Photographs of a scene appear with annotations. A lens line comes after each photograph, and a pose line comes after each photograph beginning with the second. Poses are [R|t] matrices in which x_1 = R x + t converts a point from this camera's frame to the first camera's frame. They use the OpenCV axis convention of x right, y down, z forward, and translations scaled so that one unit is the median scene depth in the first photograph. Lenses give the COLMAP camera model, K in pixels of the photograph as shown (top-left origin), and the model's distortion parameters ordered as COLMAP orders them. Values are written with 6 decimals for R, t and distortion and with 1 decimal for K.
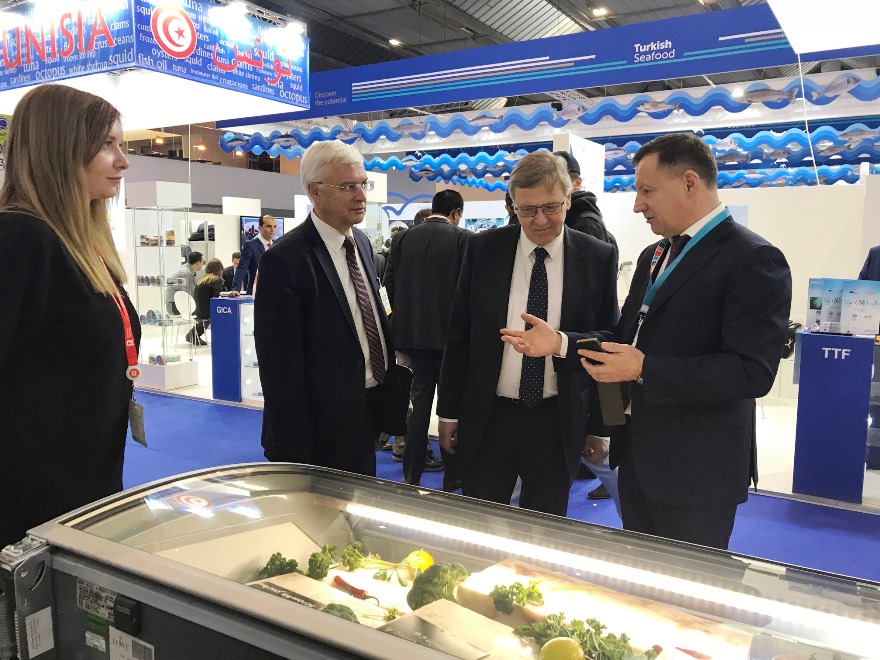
lens RADIAL K [[726.3, 0, 440.0], [0, 726.3, 330.0], [0, 0, 1]] dist [-0.004980, -0.001381]
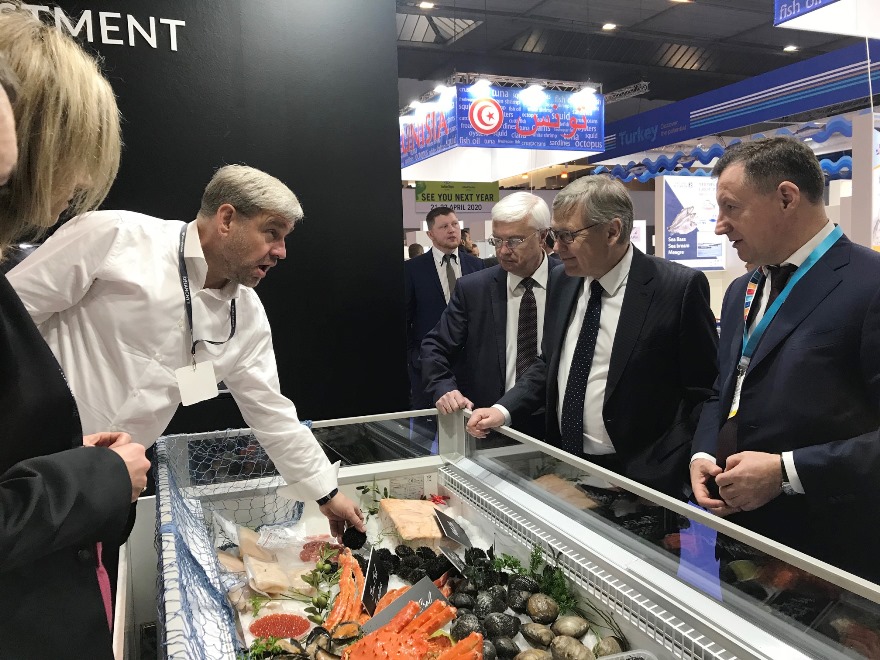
lens RADIAL K [[726.3, 0, 440.0], [0, 726.3, 330.0], [0, 0, 1]] dist [-0.004980, -0.001381]
pose [[0.751664, 0.041597, -0.658233, 0.467415], [-0.044558, 0.998932, 0.012245, -0.007200], [0.658039, 0.020125, 0.752715, -0.105635]]
